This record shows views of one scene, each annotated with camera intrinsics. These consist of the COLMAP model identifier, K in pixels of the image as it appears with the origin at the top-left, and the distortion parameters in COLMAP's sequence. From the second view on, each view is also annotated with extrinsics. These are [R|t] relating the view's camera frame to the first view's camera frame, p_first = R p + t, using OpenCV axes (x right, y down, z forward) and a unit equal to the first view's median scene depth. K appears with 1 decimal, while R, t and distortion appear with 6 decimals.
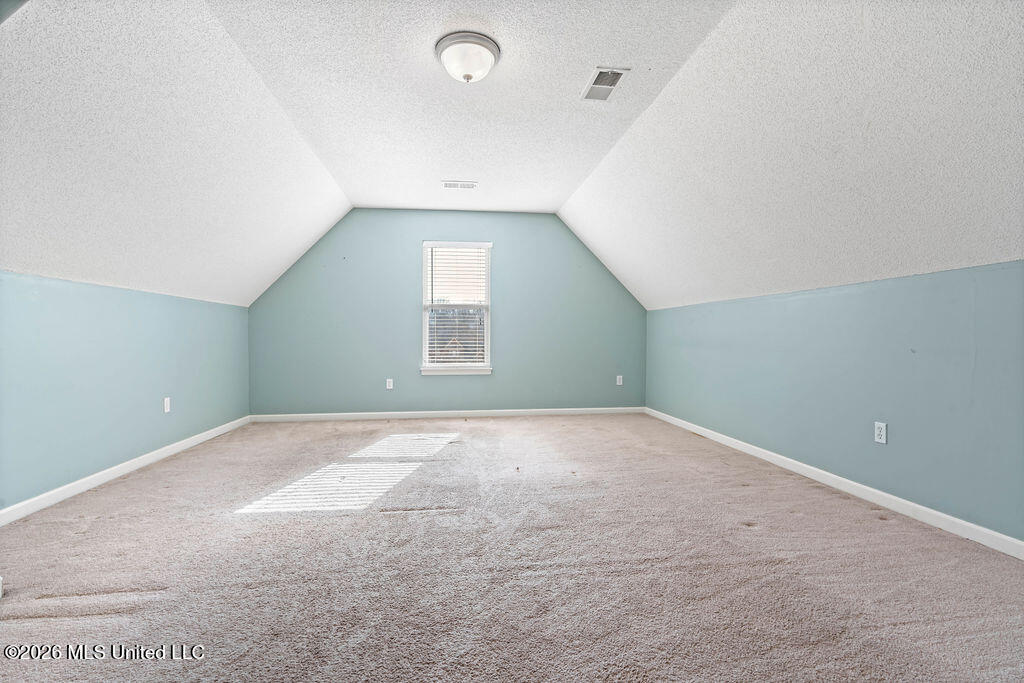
lens RADIAL K [[462.4, 0, 511.3], [0, 462.4, 342.2], [0, 0, 1]] dist [0.002392, 0.000146]
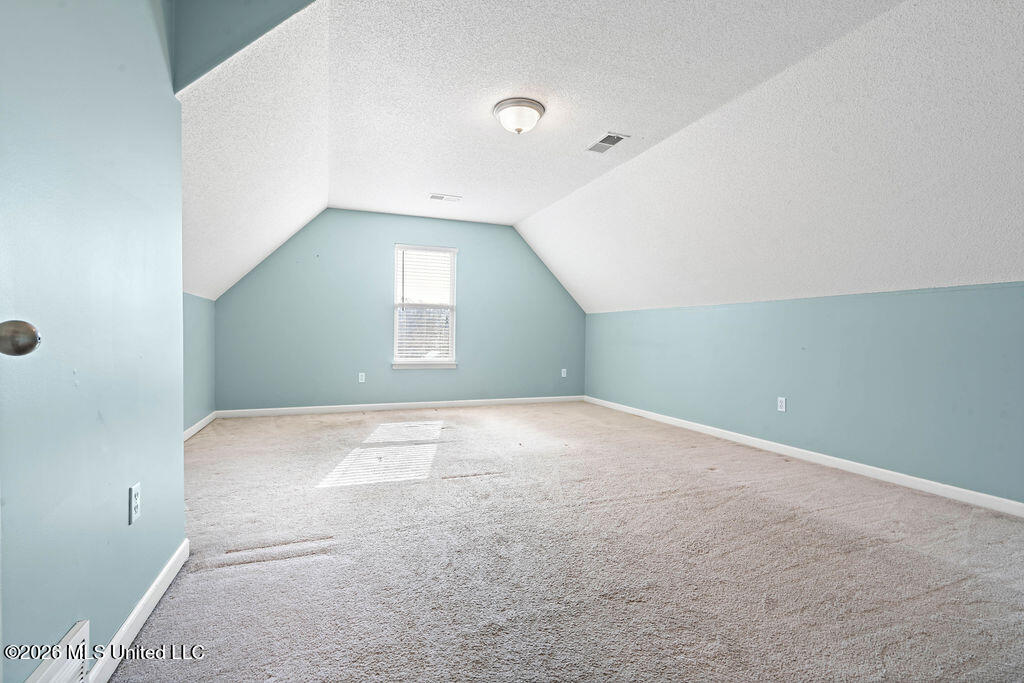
lens RADIAL K [[462.4, 0, 511.5], [0, 462.4, 339.7], [0, 0, 1]] dist [0.002392, 0.000146]
pose [[0.969622, 0.009929, 0.244408, -0.365688], [-0.010435, 0.999945, 0.000776, -0.001324], [-0.244387, -0.003303, 0.969672, -0.195417]]
